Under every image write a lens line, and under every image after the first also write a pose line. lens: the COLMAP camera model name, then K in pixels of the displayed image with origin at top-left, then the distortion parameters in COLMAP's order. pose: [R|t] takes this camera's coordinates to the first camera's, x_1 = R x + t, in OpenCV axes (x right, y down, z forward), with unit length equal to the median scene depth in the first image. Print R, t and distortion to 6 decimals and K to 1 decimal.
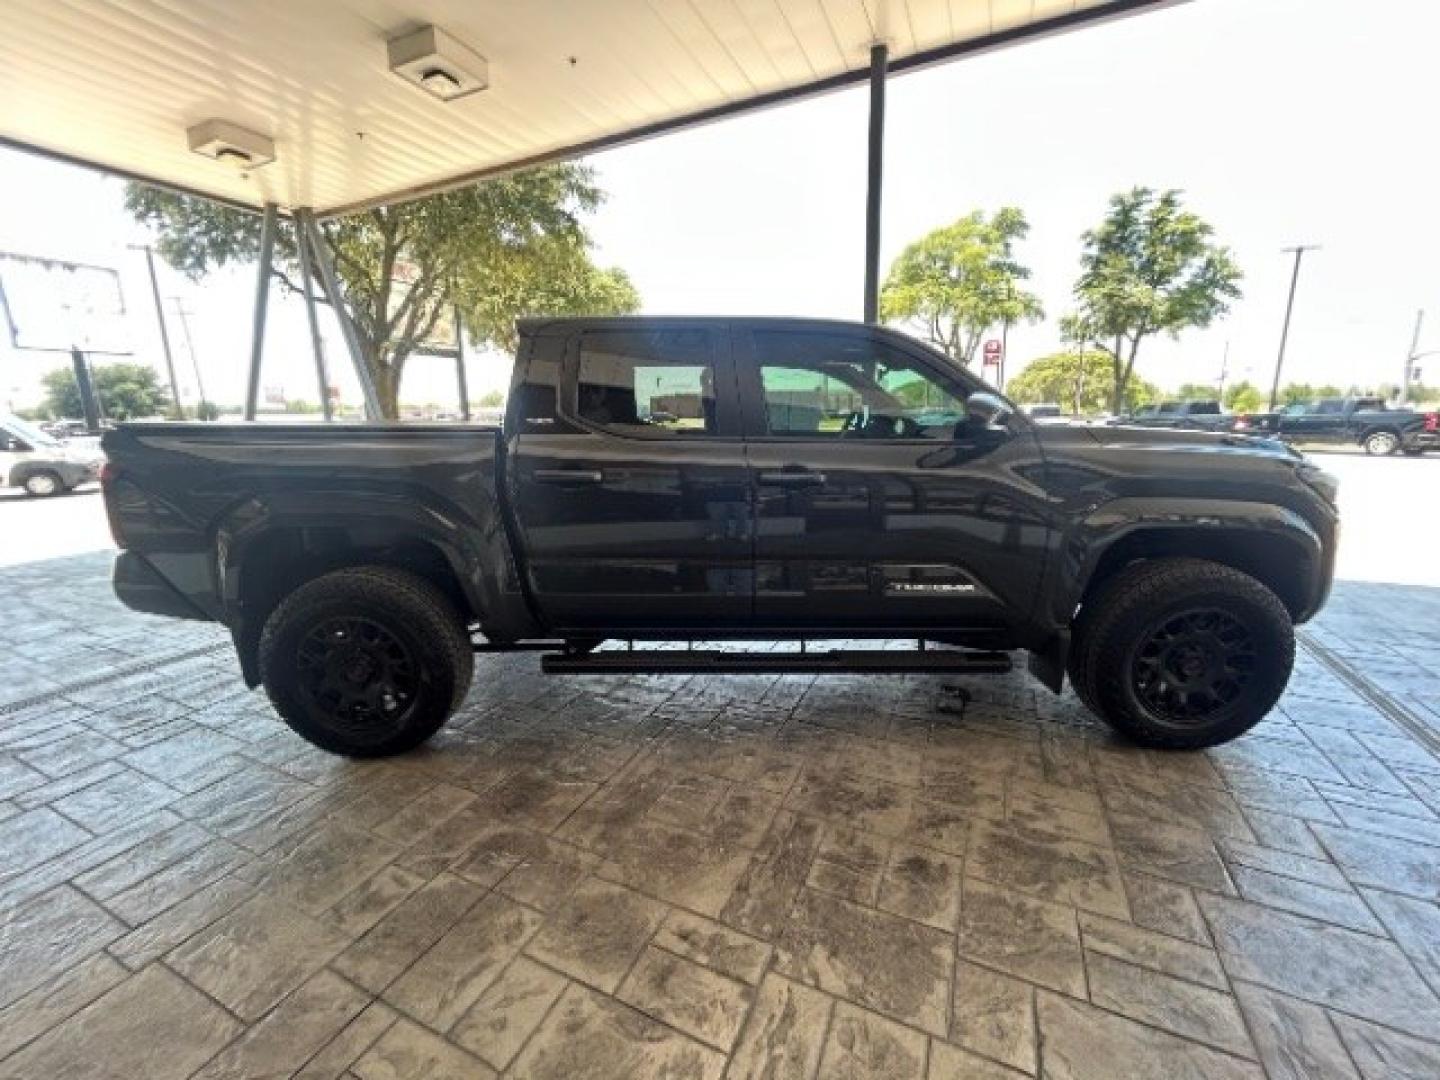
lens RADIAL K [[575.5, 0, 724.2], [0, 575.5, 535.4], [0, 0, 1]] dist [-0.001785, -0.001031]
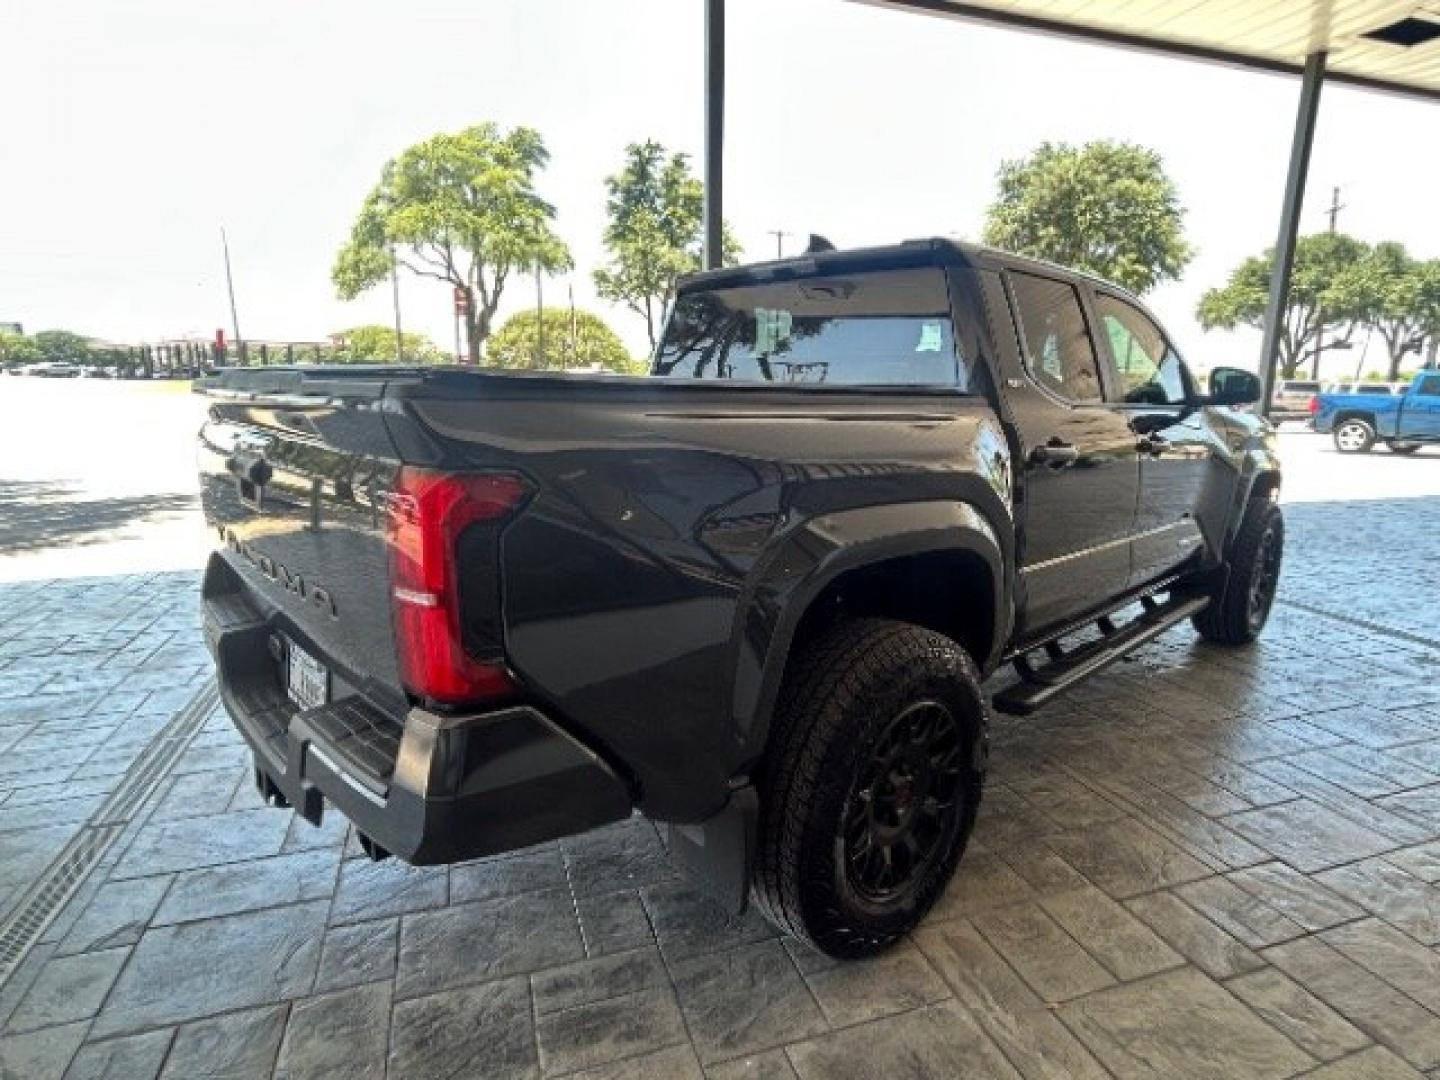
lens RADIAL K [[785.0, 0, 719.2], [0, 785.0, 485.5], [0, 0, 1]] dist [0.003544, 0.017694]
pose [[0.715972, -0.069521, 0.694659, -0.123154], [0.116978, 0.992908, -0.021197, -0.011252], [-0.688259, 0.096437, 0.719027, 0.059189]]
